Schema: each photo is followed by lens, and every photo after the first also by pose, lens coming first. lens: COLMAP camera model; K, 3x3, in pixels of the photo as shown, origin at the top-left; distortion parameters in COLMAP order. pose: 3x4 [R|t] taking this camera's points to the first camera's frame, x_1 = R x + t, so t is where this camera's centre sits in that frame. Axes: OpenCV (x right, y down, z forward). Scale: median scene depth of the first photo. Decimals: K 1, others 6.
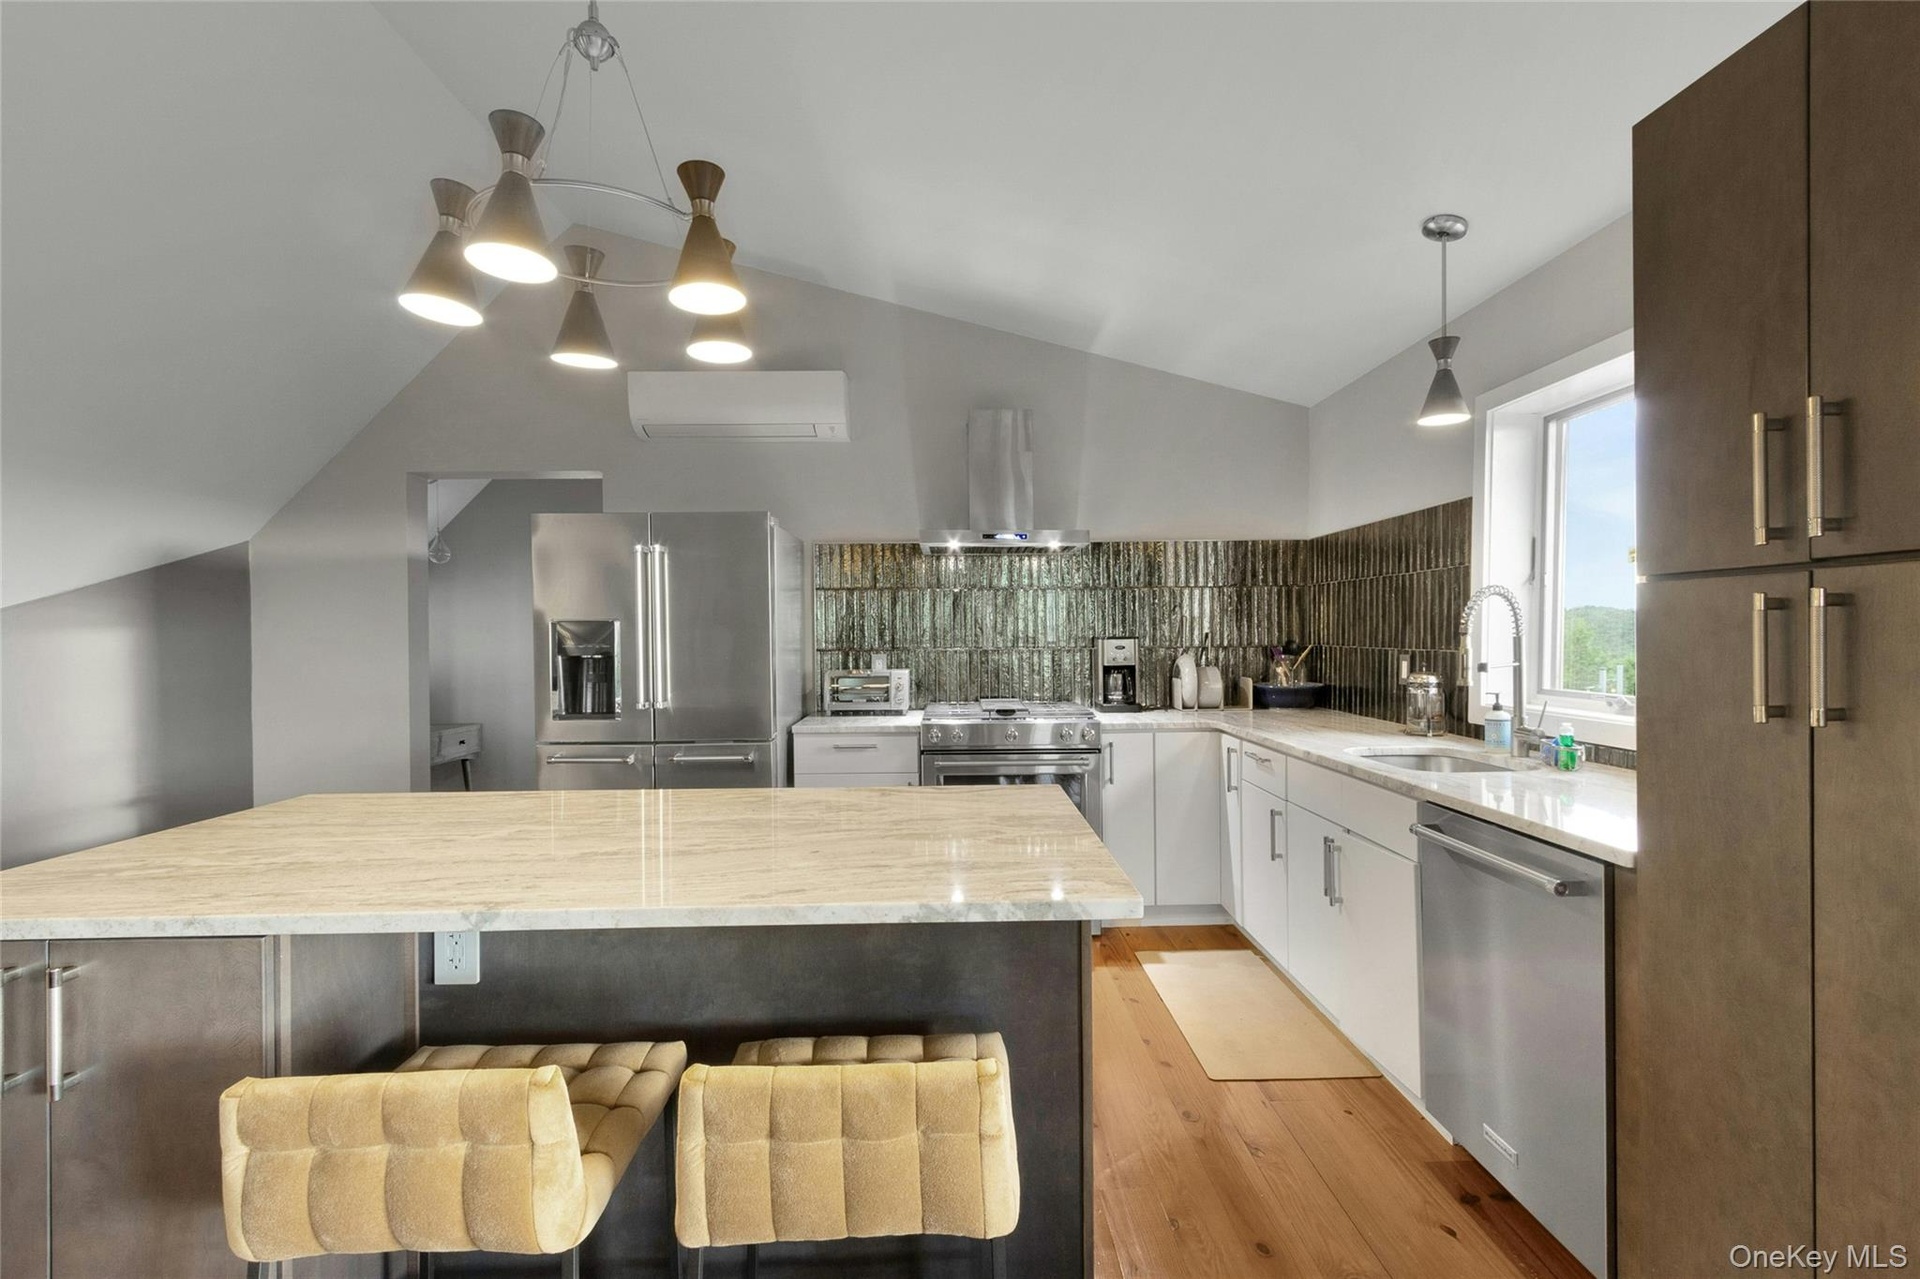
lens RADIAL K [[885.8, 0, 973.0], [0, 885.8, 643.3], [0, 0, 1]] dist [0.003349, 0.000961]
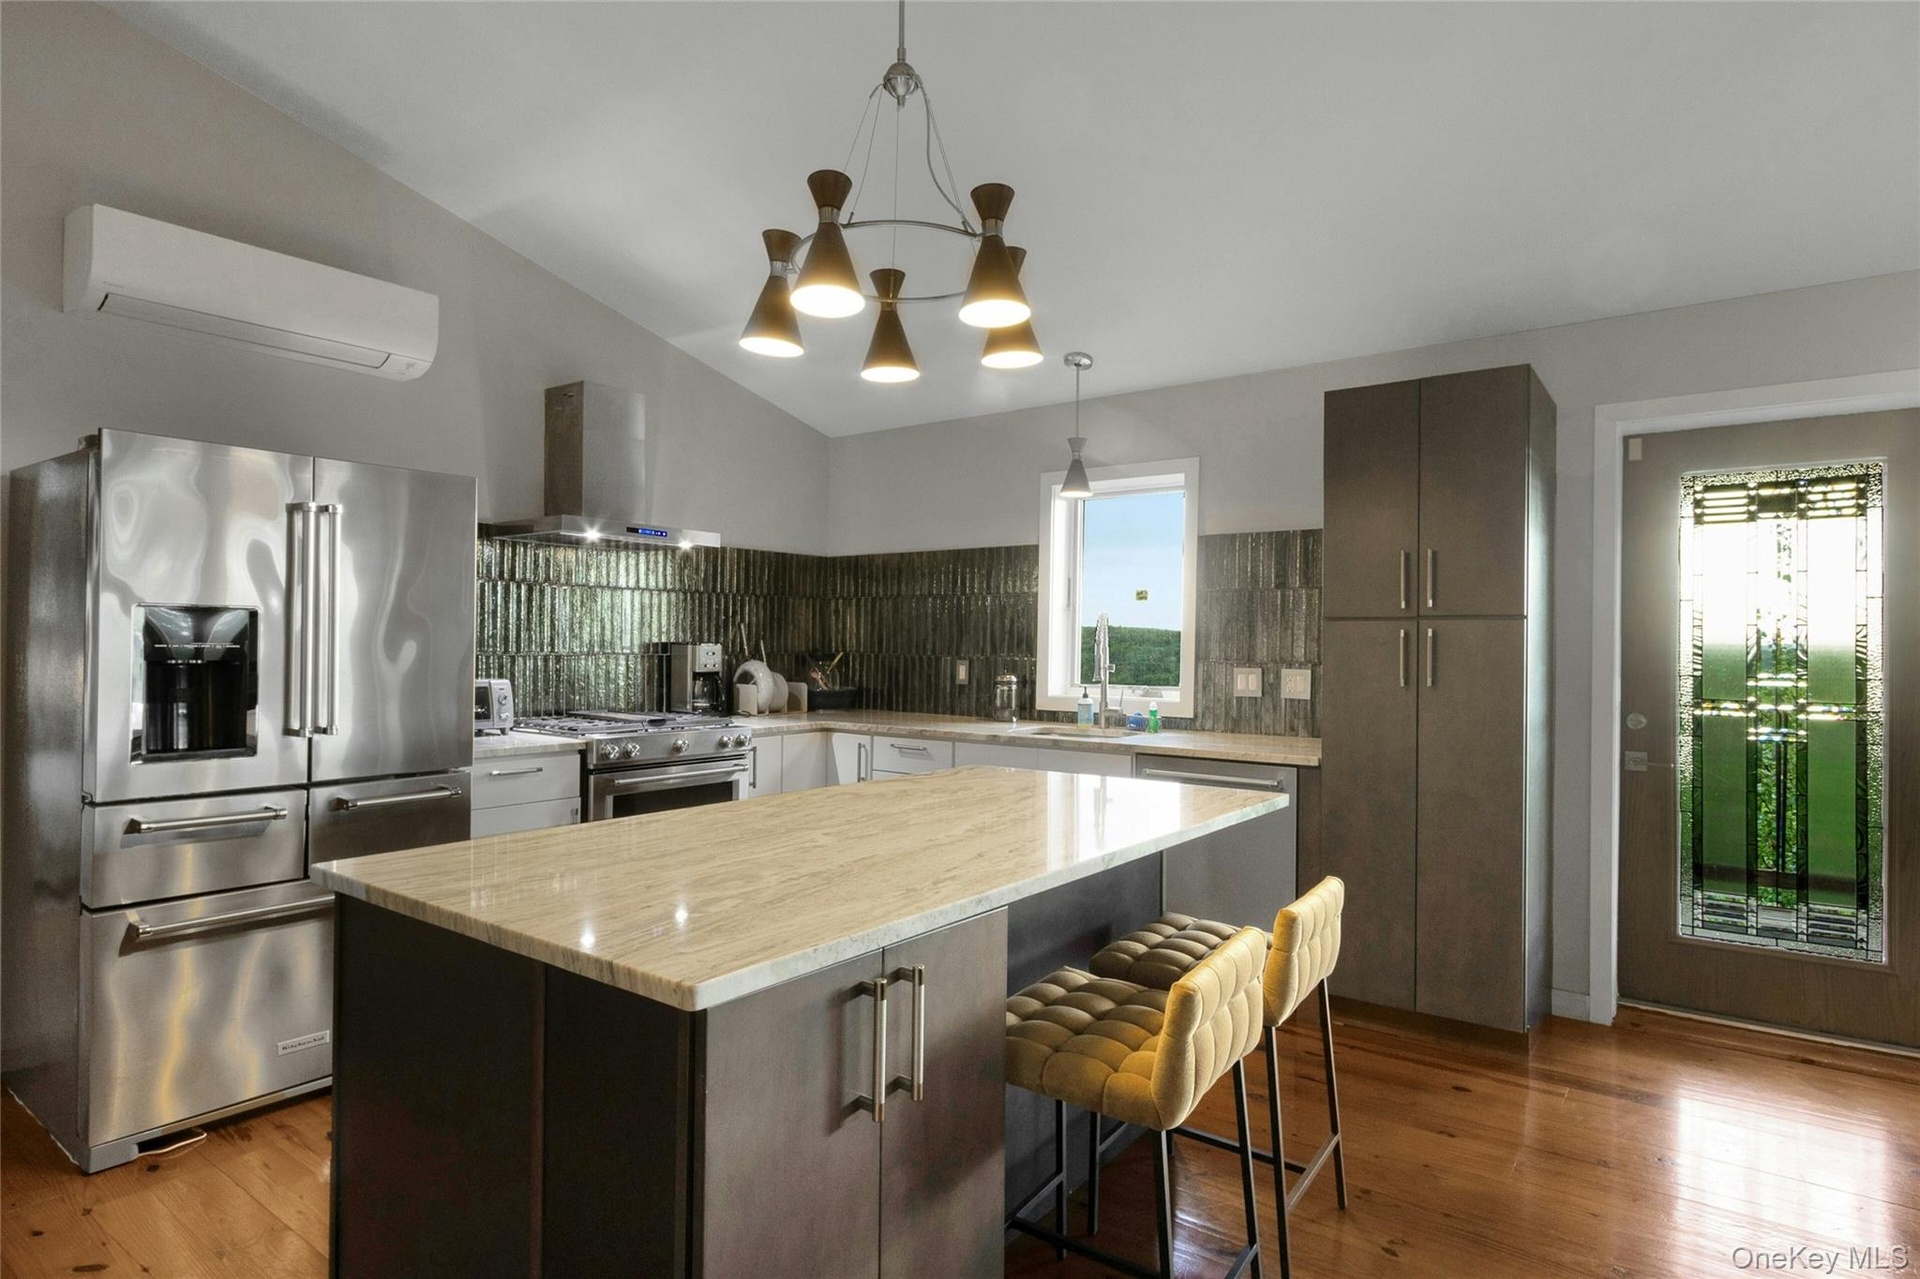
lens RADIAL K [[1048.7, 0, 960.0], [0, 1048.7, 639.5], [0, 0, 1]] dist [-0.000714, 0.000272]
pose [[0.619436, 0.016164, 0.784881, -0.638081], [-0.006839, 0.999861, -0.015194, 0.005912], [-0.785017, 0.004044, 0.619460, 0.077887]]
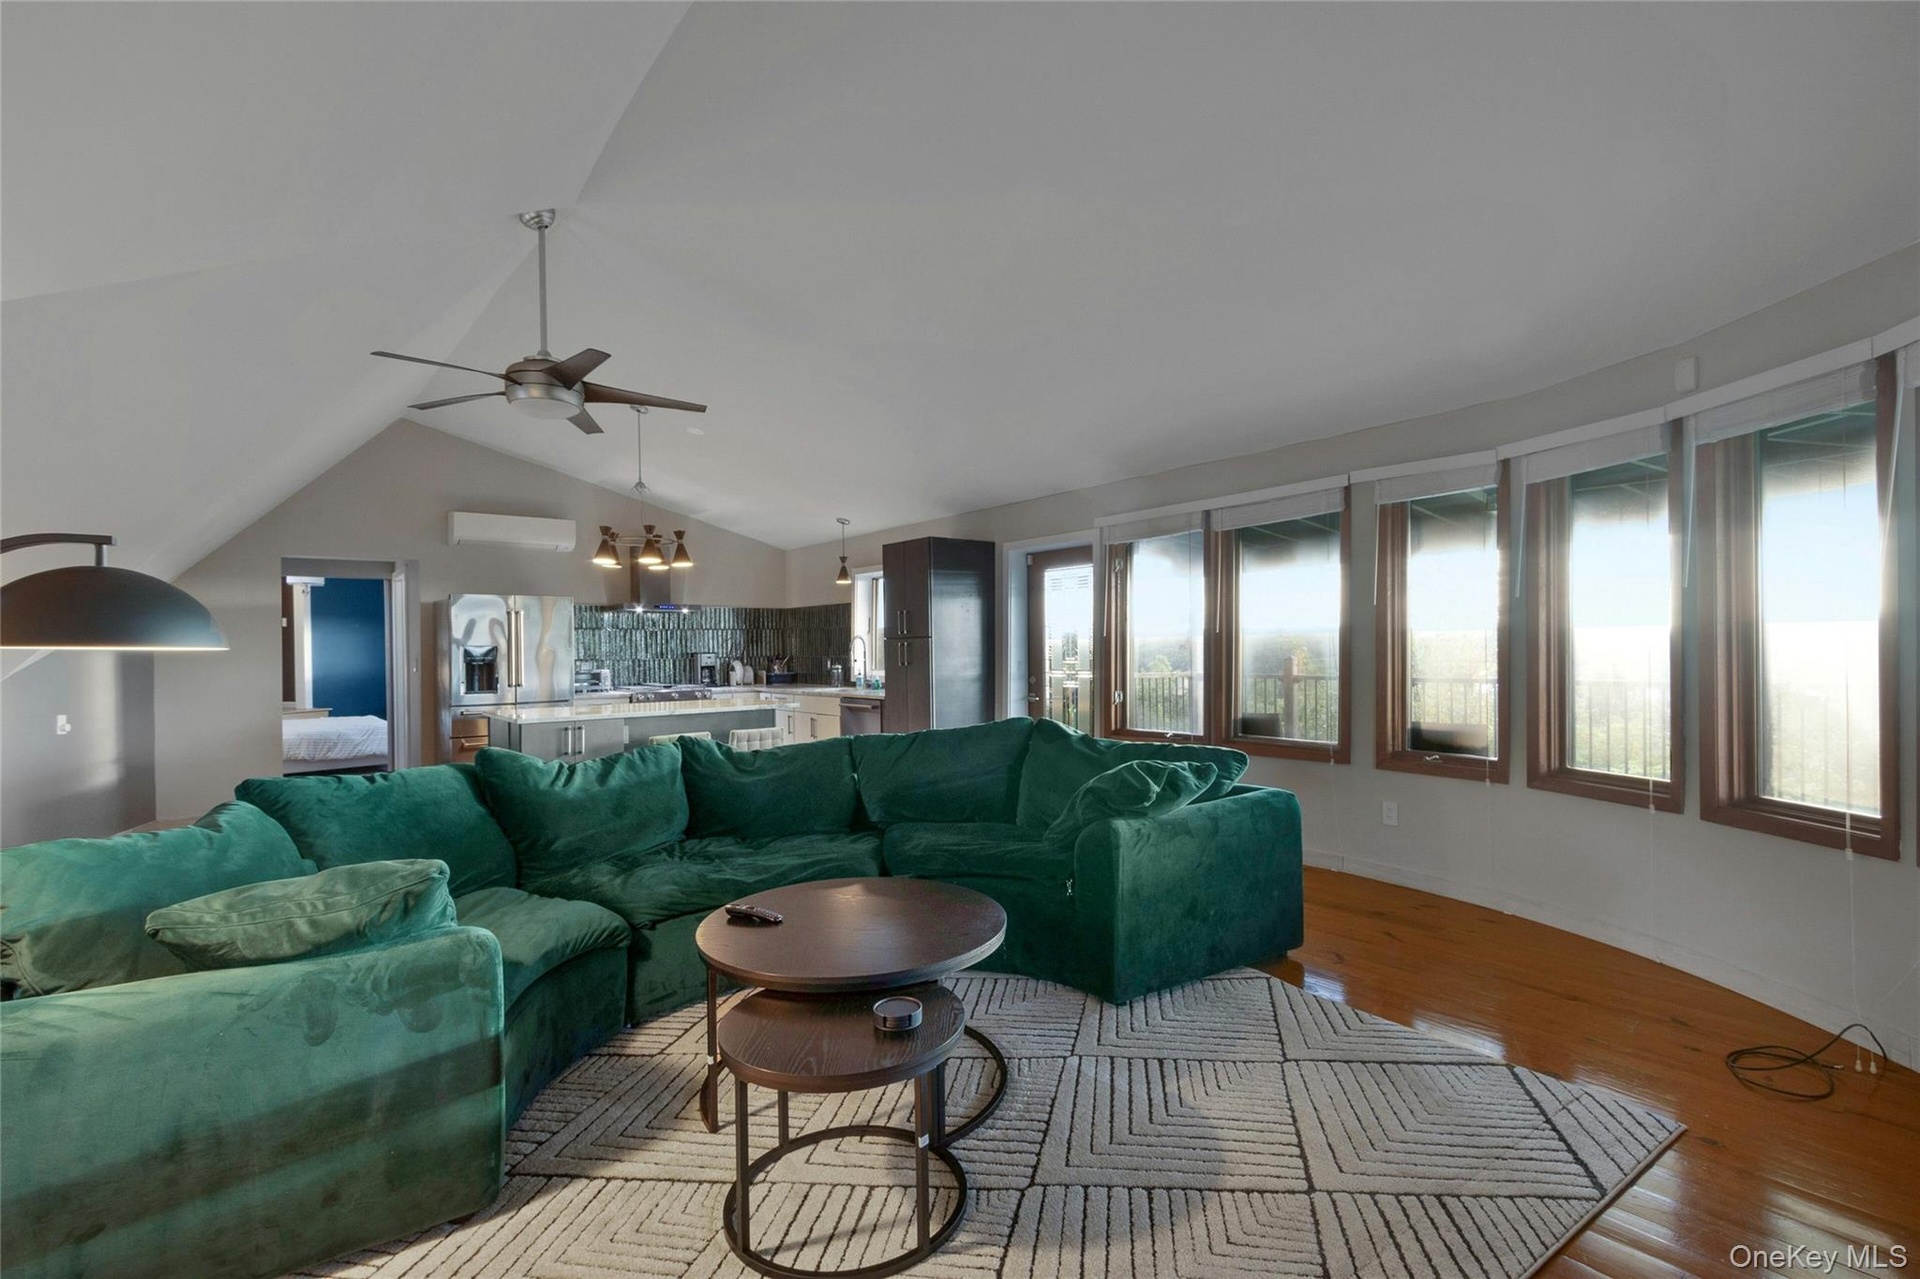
lens RADIAL K [[889.6, 0, 959.5], [0, 889.6, 665.0], [0, 0, 1]] dist [0.003177, 0.000324]
pose [[0.797914, -0.014269, 0.602603, -0.736042], [0.012183, 0.999897, 0.007545, 0.015402], [-0.602648, 0.001321, 0.798006, -1.240231]]
